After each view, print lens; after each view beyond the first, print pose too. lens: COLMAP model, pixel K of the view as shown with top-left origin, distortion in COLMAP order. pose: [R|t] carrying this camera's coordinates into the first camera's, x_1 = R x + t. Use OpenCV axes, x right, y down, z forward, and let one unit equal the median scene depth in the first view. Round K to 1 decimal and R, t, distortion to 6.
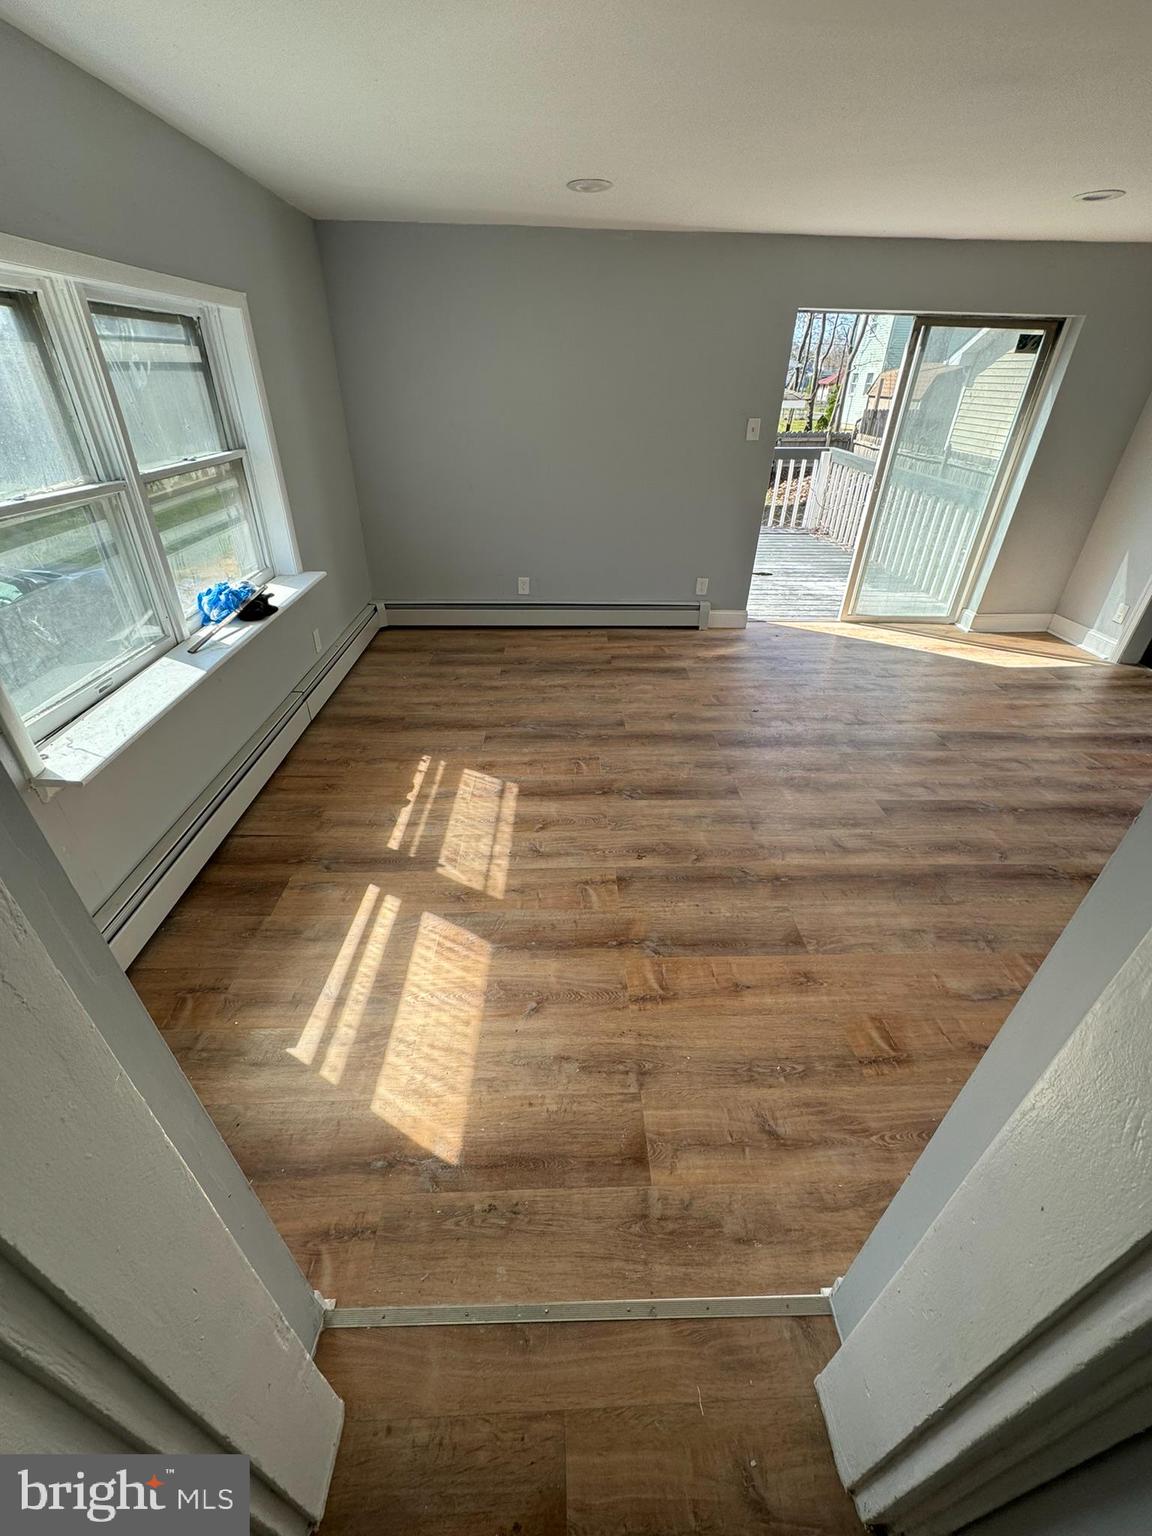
lens RADIAL K [[612.7, 0, 579.4], [0, 612.7, 760.9], [0, 0, 1]] dist [-0.001204, -0.000053]
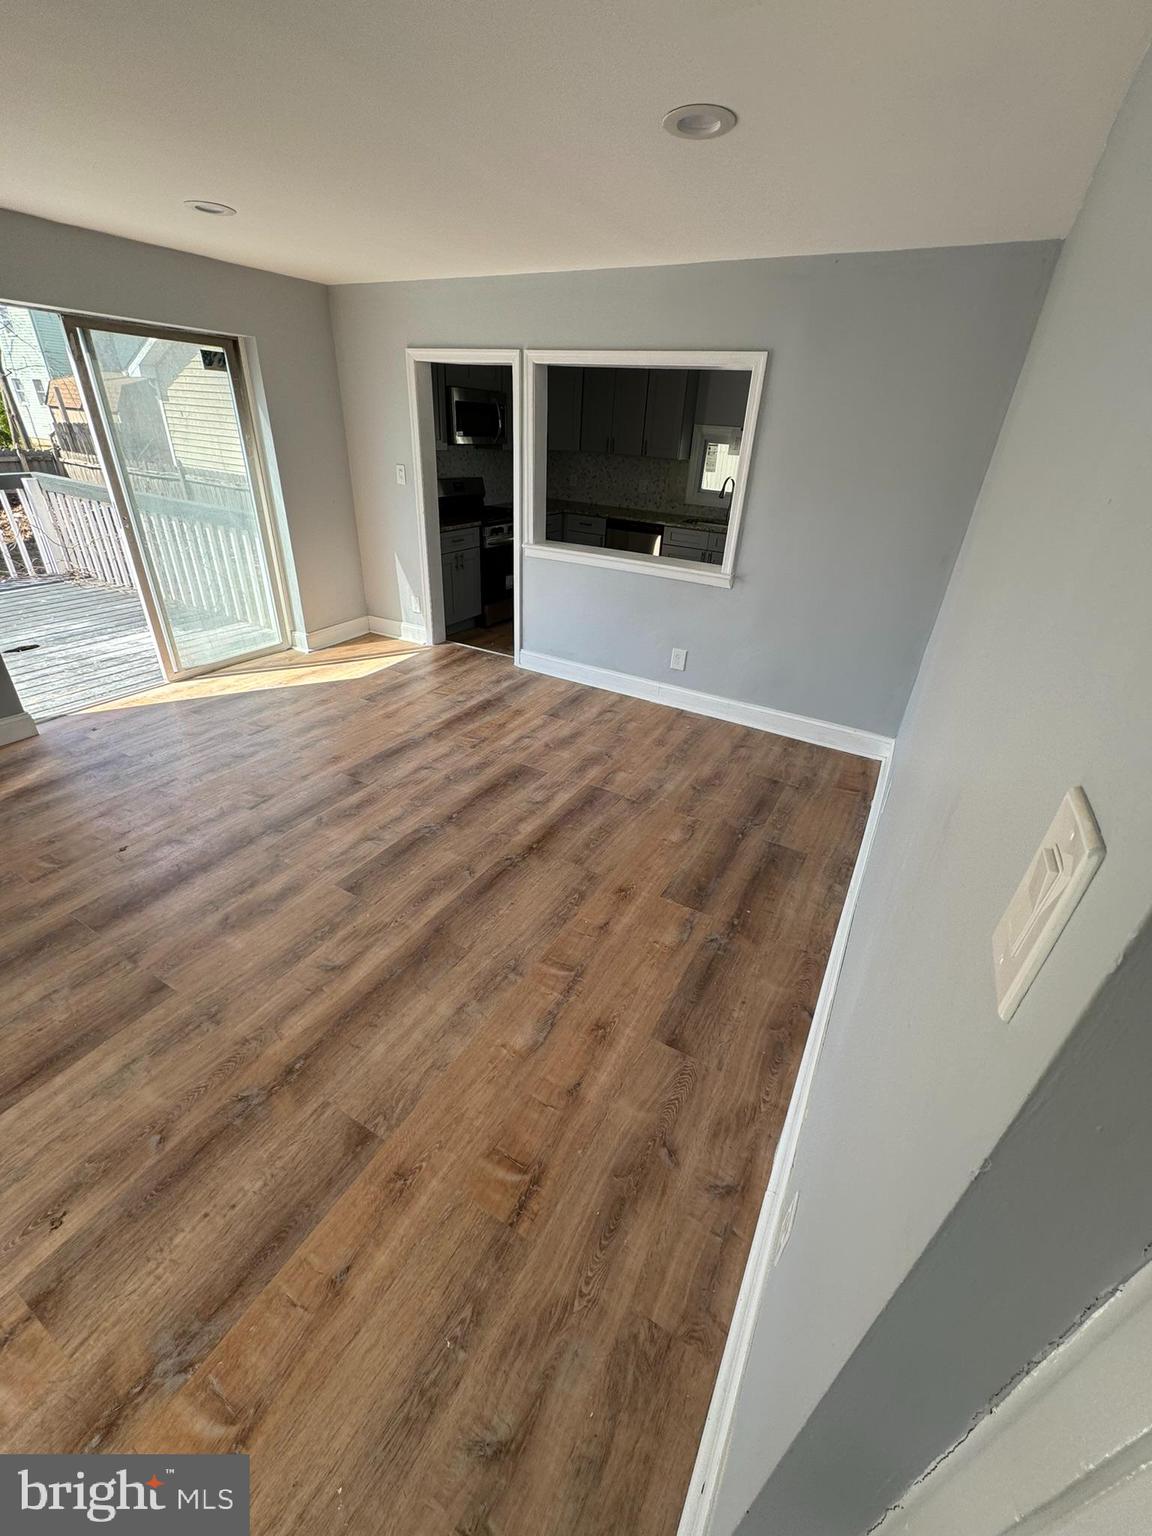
lens RADIAL K [[612.7, 0, 579.4], [0, 612.7, 760.9], [0, 0, 1]] dist [-0.001204, -0.000053]
pose [[0.515724, -0.407049, 0.753883, 0.062407], [0.418480, 0.887501, 0.192916, -0.083503], [-0.747599, 0.215994, 0.628047, 0.124803]]
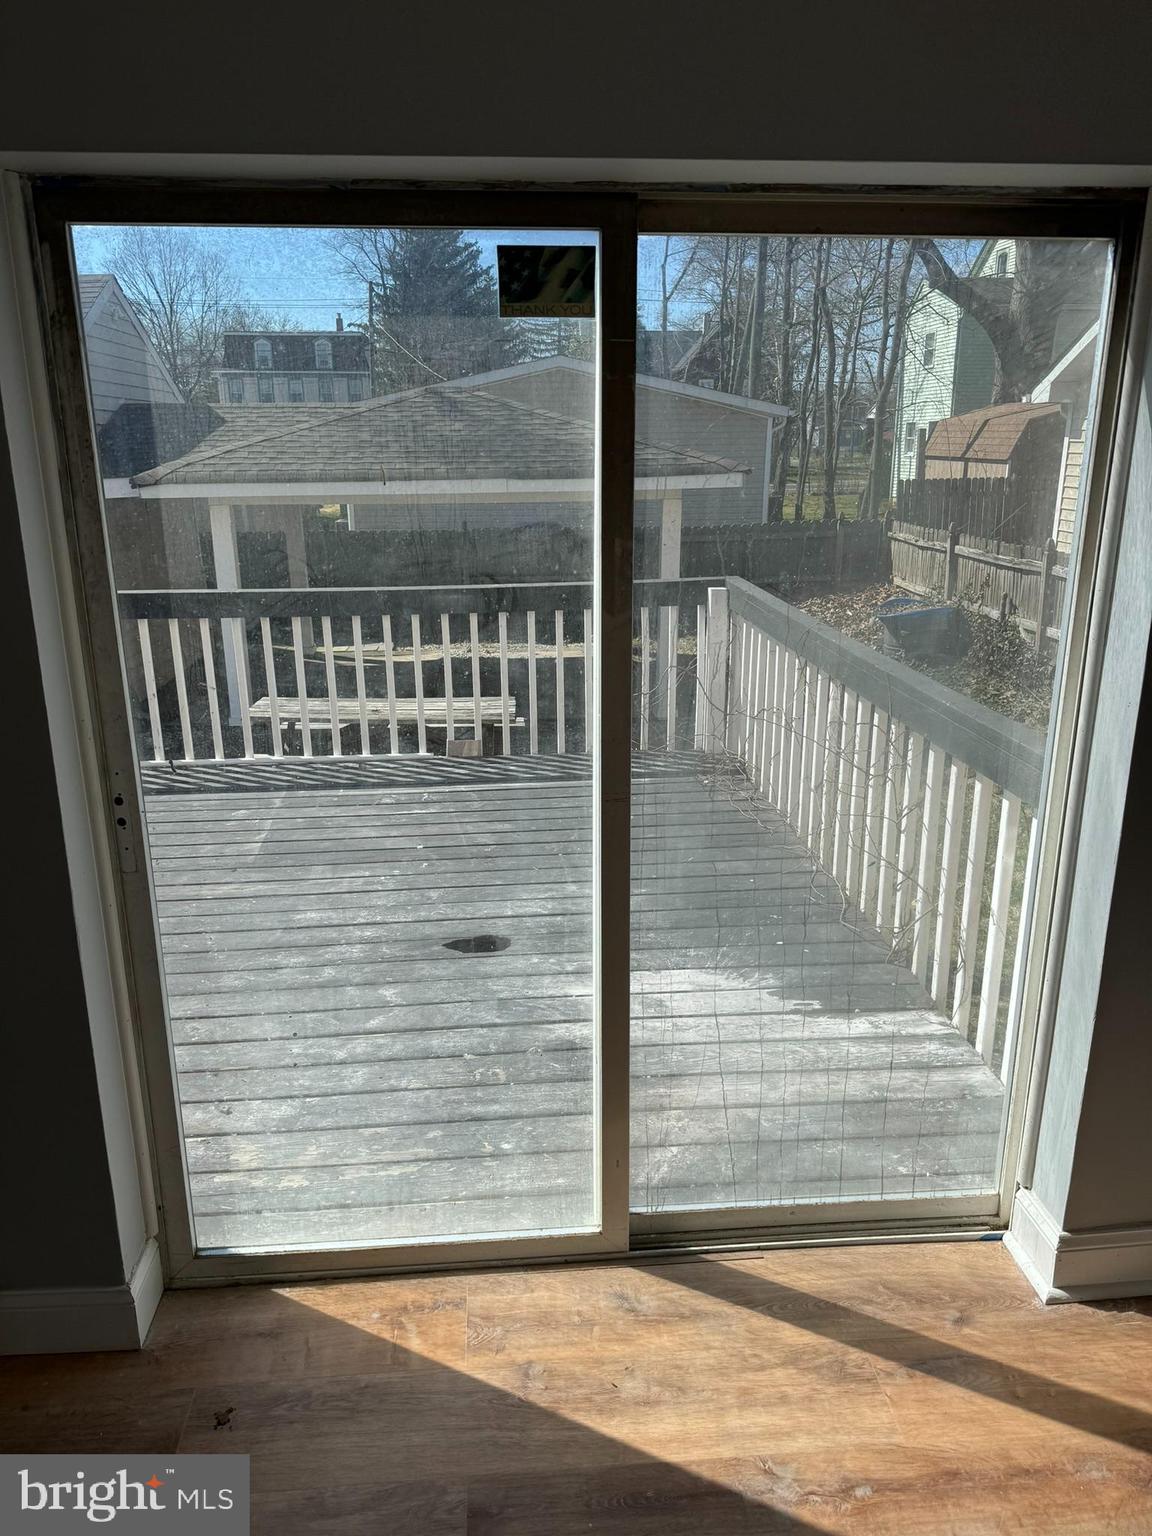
lens RADIAL K [[1068.4, 0, 572.4], [0, 1068.4, 769.8], [0, 0, 1]] dist [0.115322, -0.192070]
pose [[0.998215, -0.039813, 0.044519, 0.553682], [0.050063, 0.964258, -0.260191, -0.407141], [-0.032569, 0.261955, 0.964530, 0.667200]]
